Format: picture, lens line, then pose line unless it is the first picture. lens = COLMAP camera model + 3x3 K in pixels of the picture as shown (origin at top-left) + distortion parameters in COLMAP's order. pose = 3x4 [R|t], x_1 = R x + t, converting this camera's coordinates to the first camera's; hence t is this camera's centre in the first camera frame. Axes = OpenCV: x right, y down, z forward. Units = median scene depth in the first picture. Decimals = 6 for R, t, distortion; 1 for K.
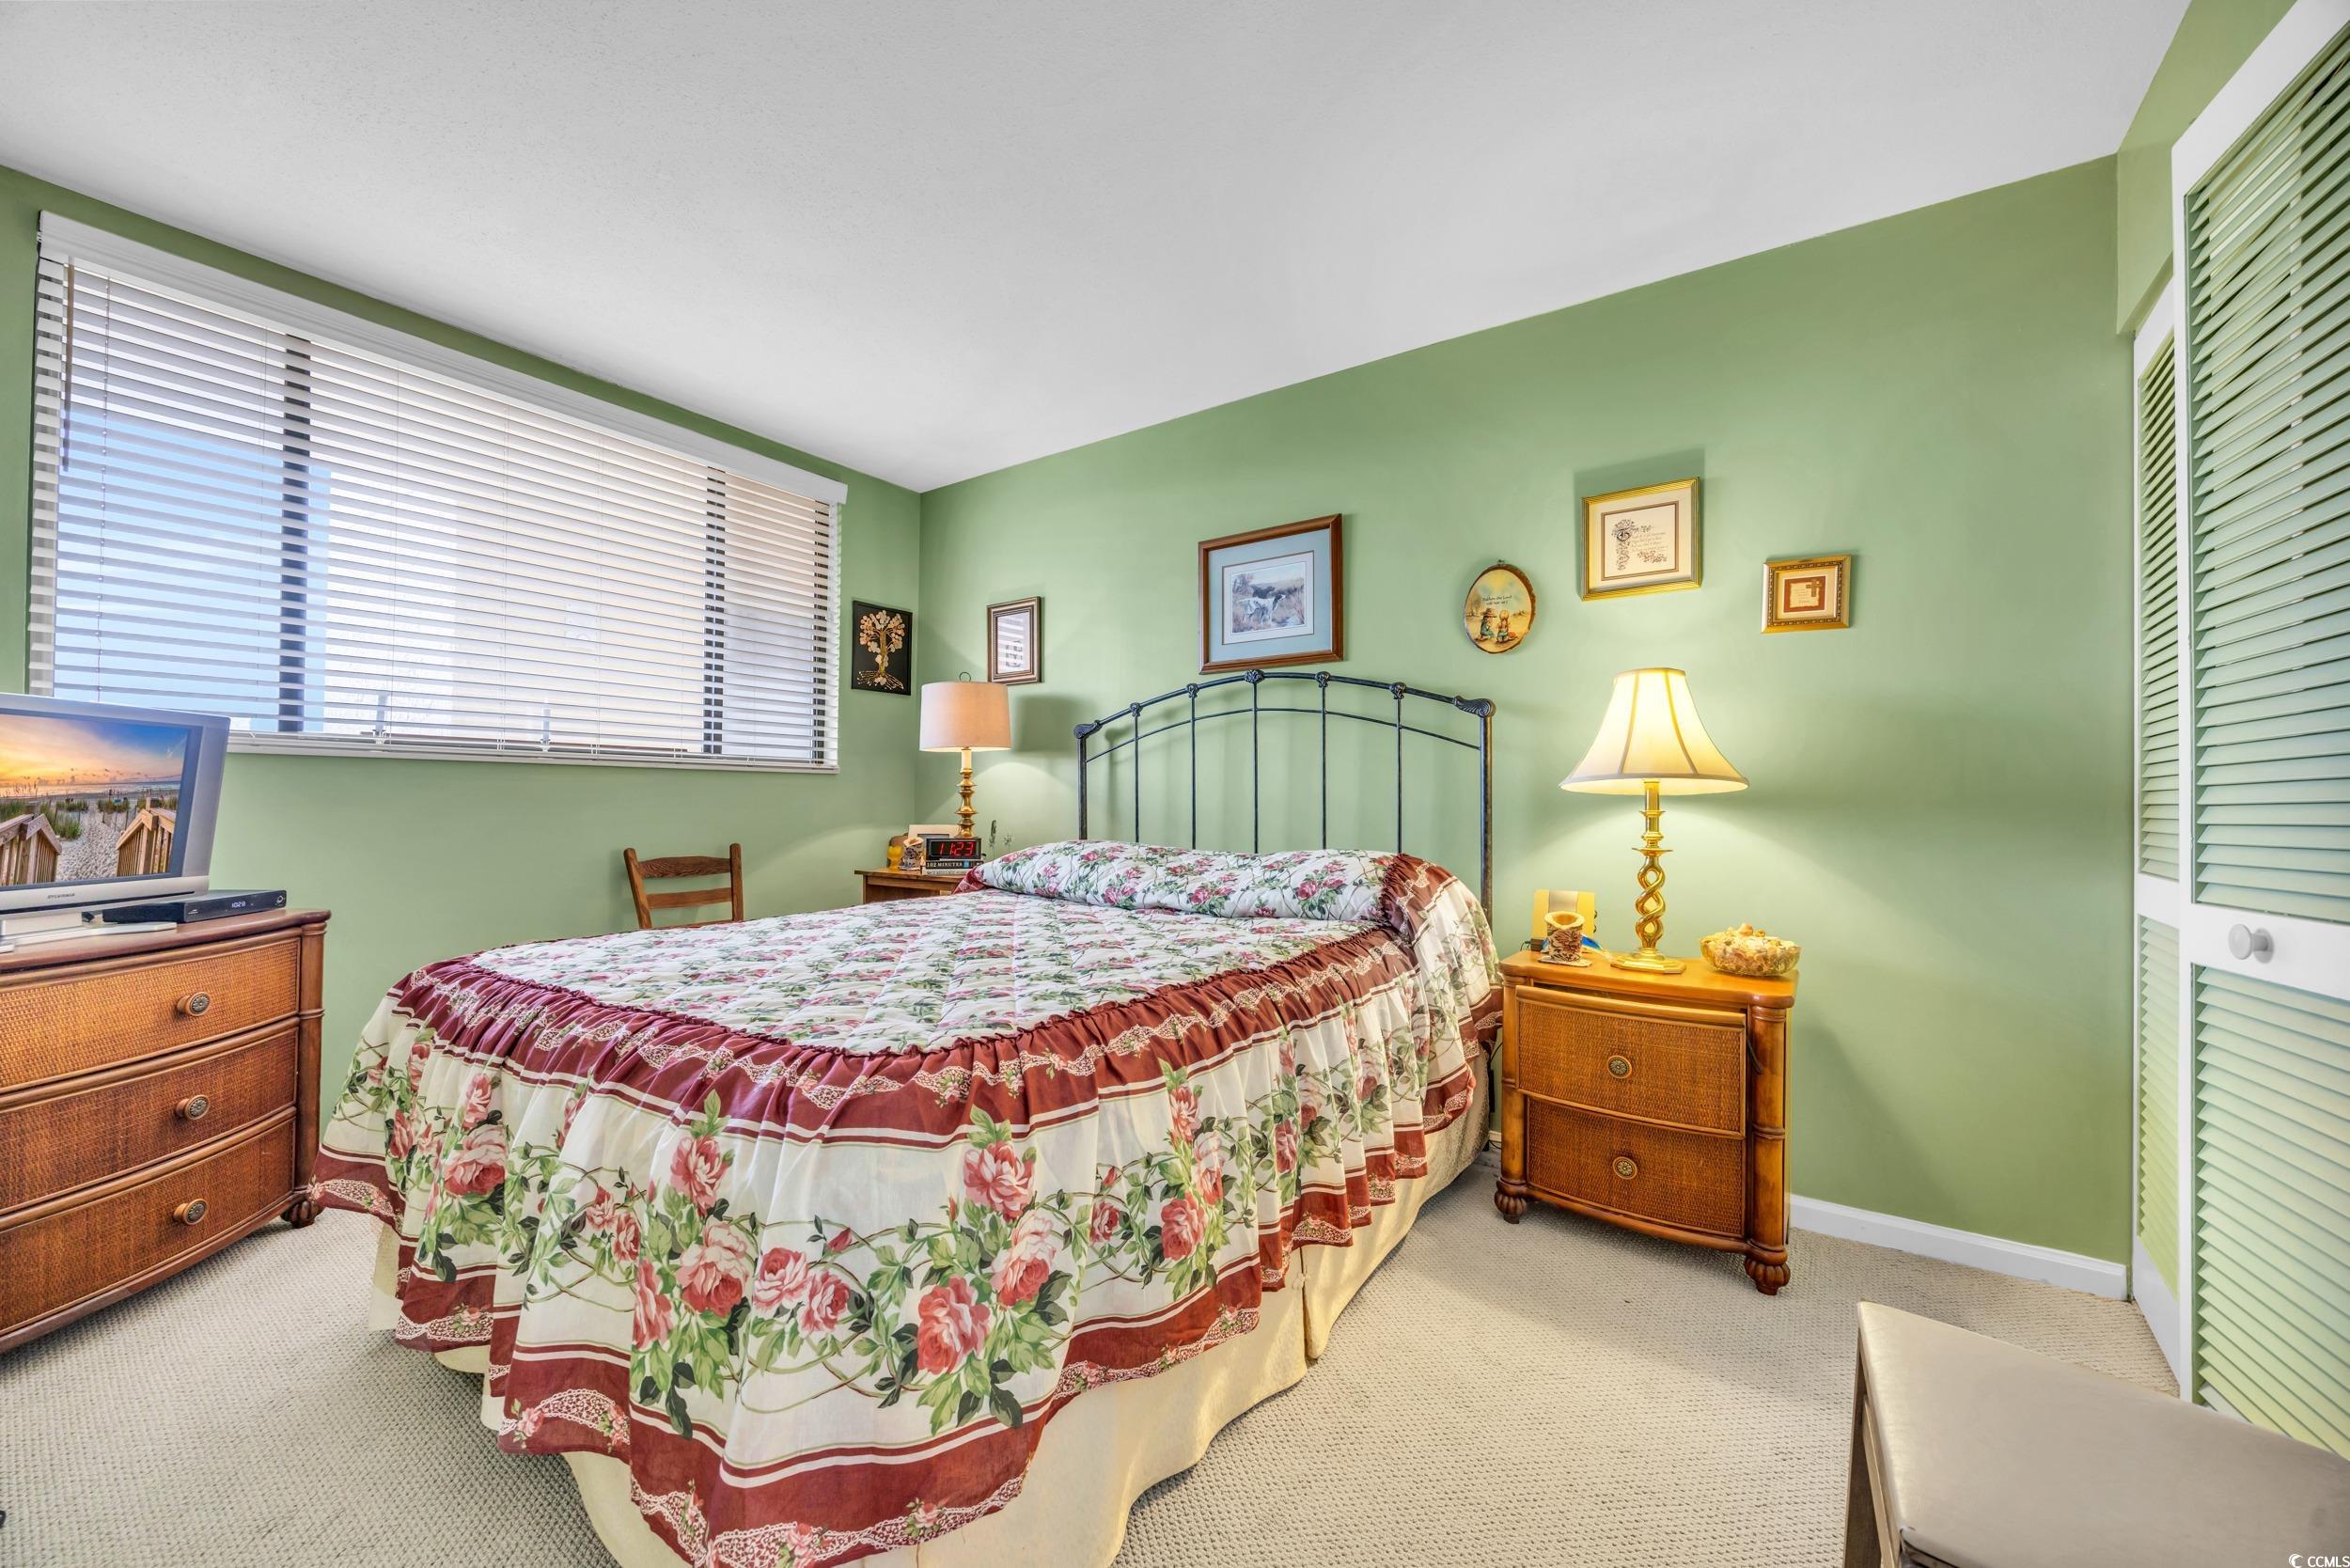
lens RADIAL K [[899.9, 0, 1179.9], [0, 899.9, 792.8], [0, 0, 1]] dist [-0.000830, -0.000299]
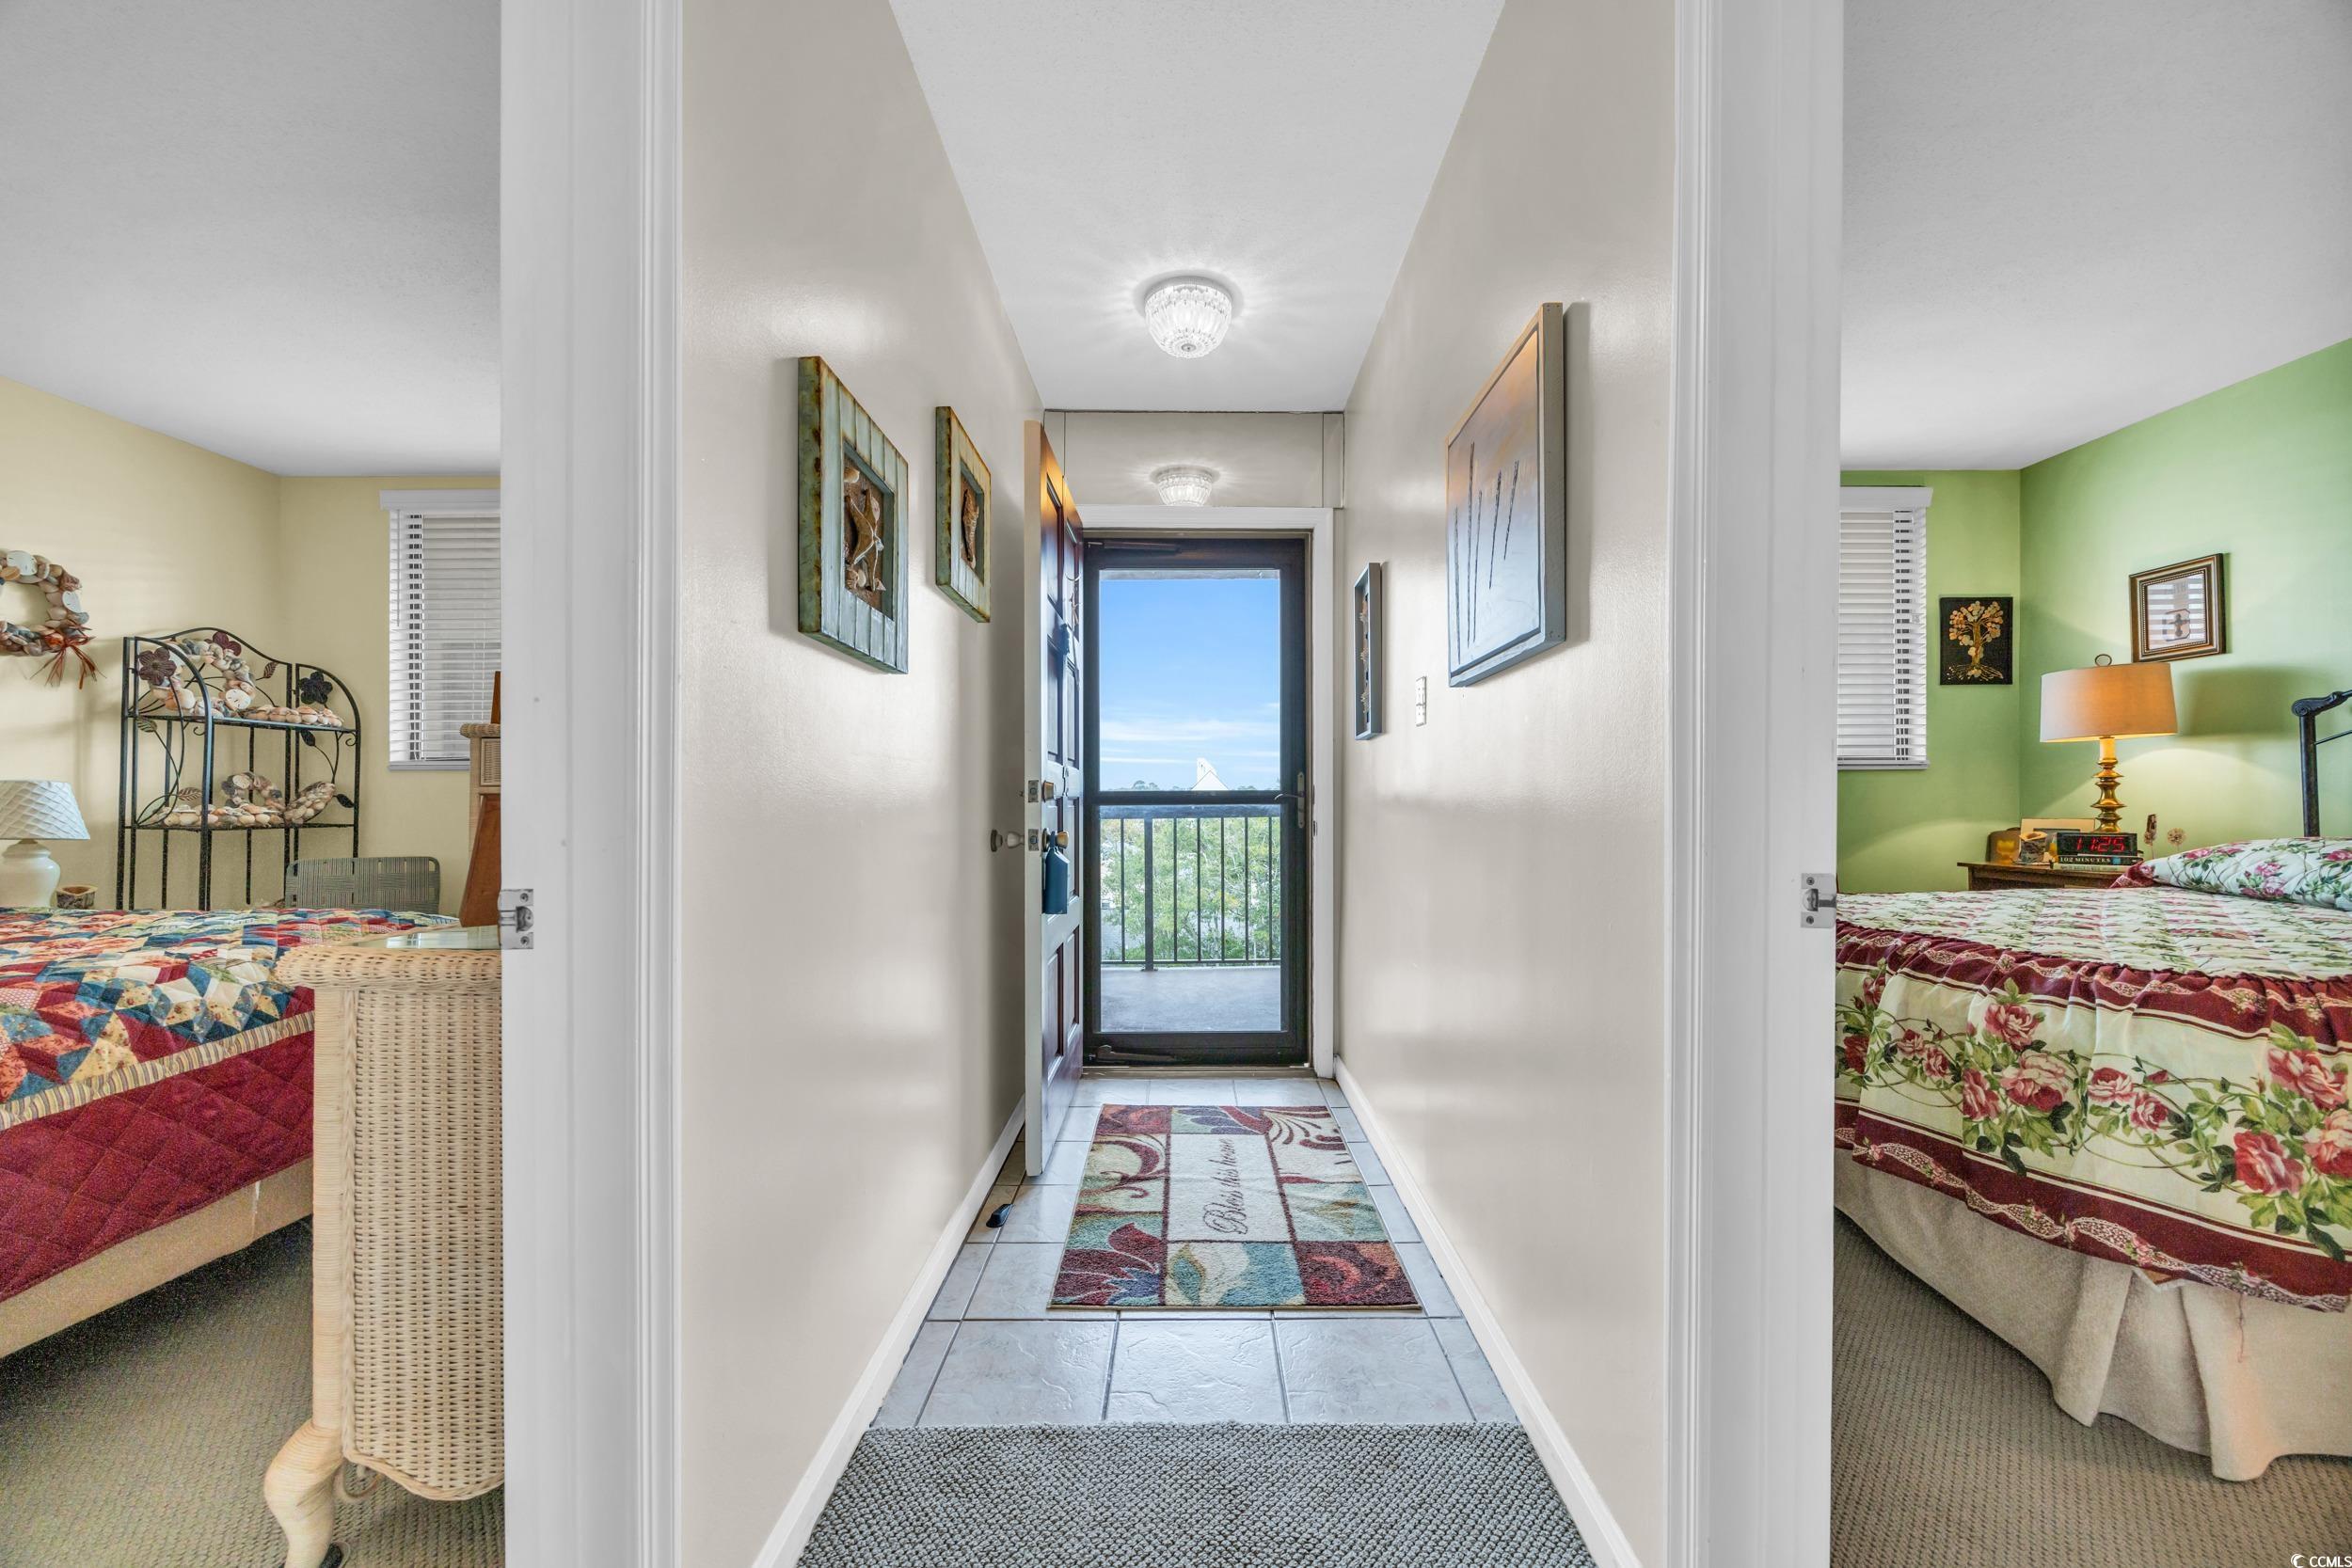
lens RADIAL K [[900.5, 0, 1180.9], [0, 900.5, 792.8], [0, 0, 1]] dist [-0.000830, -0.000299]
pose [[0.564535, -0.012499, -0.825314, -0.038450], [0.014672, 0.999879, -0.005107, -0.002436], [0.825278, -0.009225, 0.564651, -1.017258]]
